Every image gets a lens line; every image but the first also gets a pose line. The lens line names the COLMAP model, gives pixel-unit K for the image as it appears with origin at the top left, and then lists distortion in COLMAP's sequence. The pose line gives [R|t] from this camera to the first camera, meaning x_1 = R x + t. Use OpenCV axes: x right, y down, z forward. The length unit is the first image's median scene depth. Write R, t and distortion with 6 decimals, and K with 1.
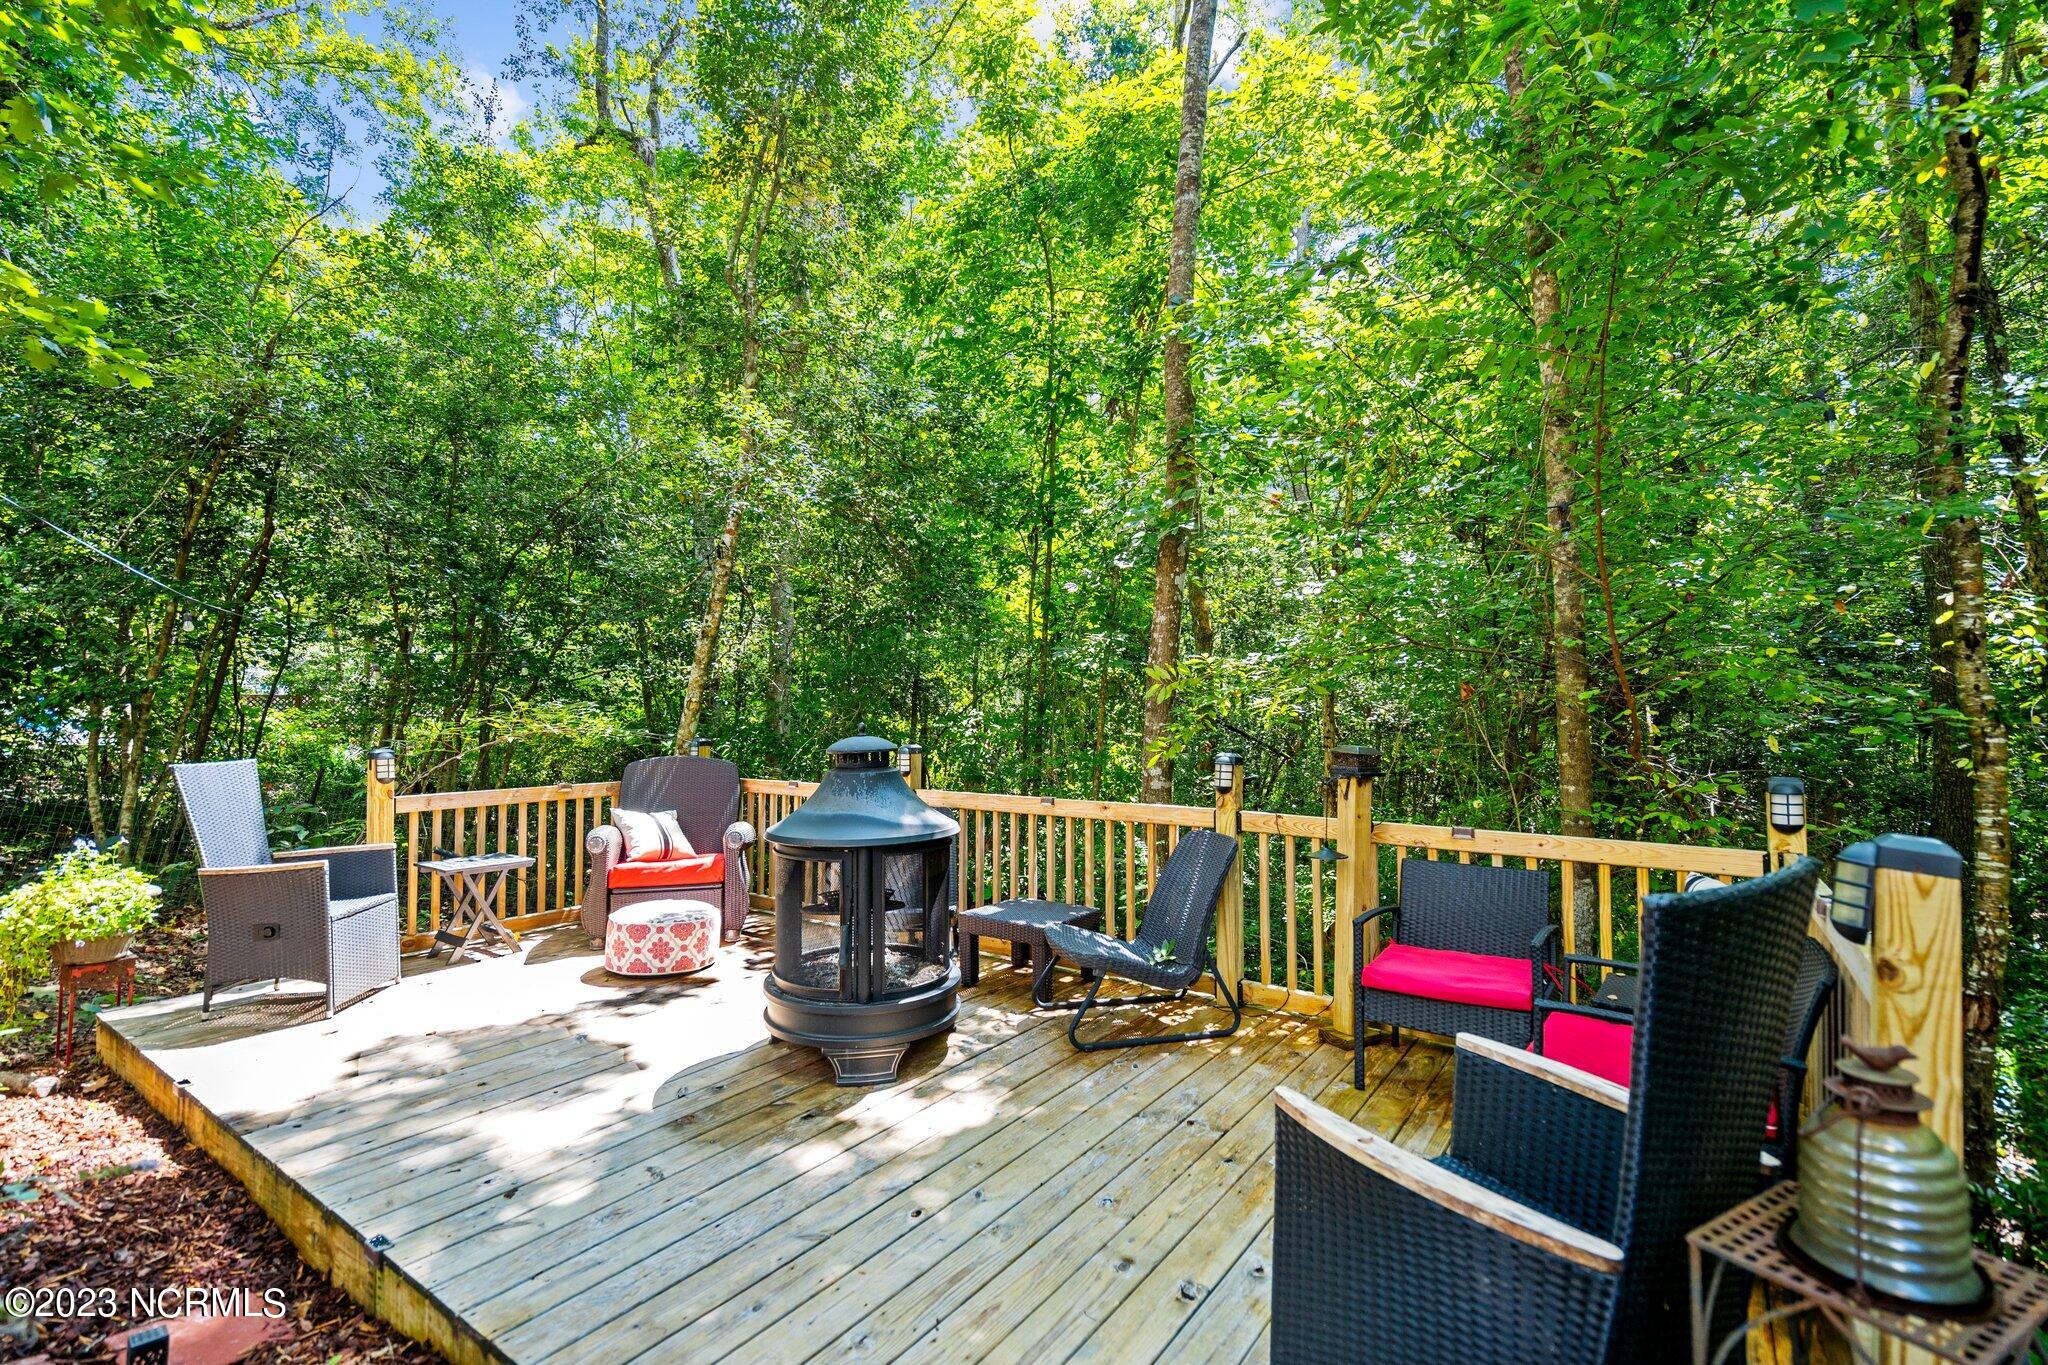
lens RADIAL K [[966.8, 0, 1024.0], [0, 966.8, 682.5], [0, 0, 1]] dist [-0.001649, -0.000550]
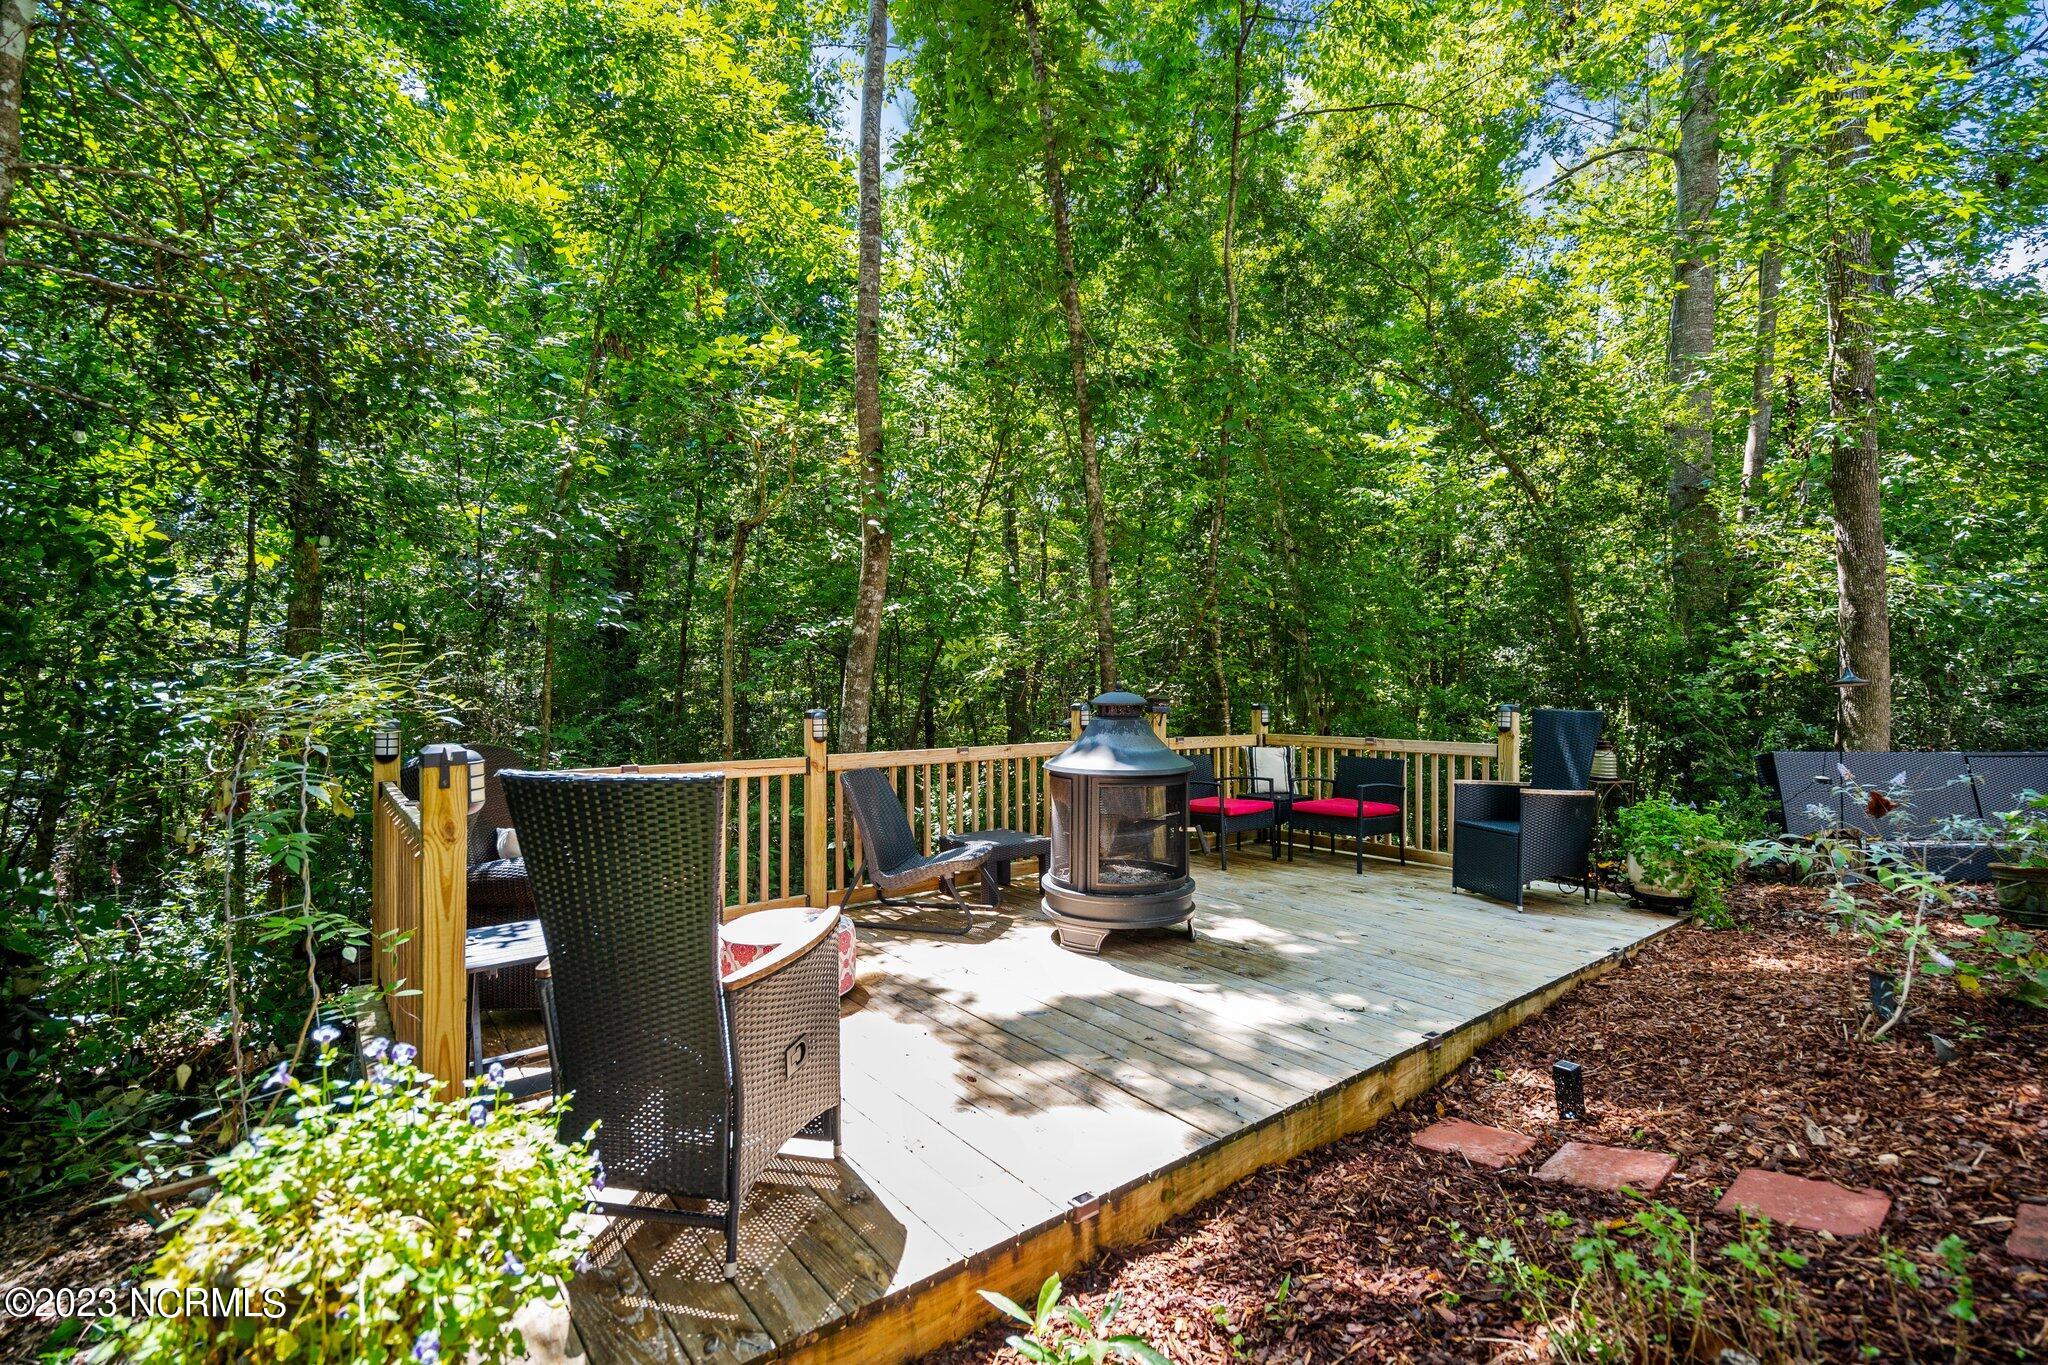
lens RADIAL K [[966.8, 0, 1024.0], [0, 966.8, 682.5], [0, 0, 1]] dist [-0.001649, -0.000550]
pose [[0.246113, -0.022521, 0.968980, -1.388479], [-0.041146, 0.998586, 0.033660, -0.010301], [-0.968367, -0.048154, 0.244838, 0.758454]]
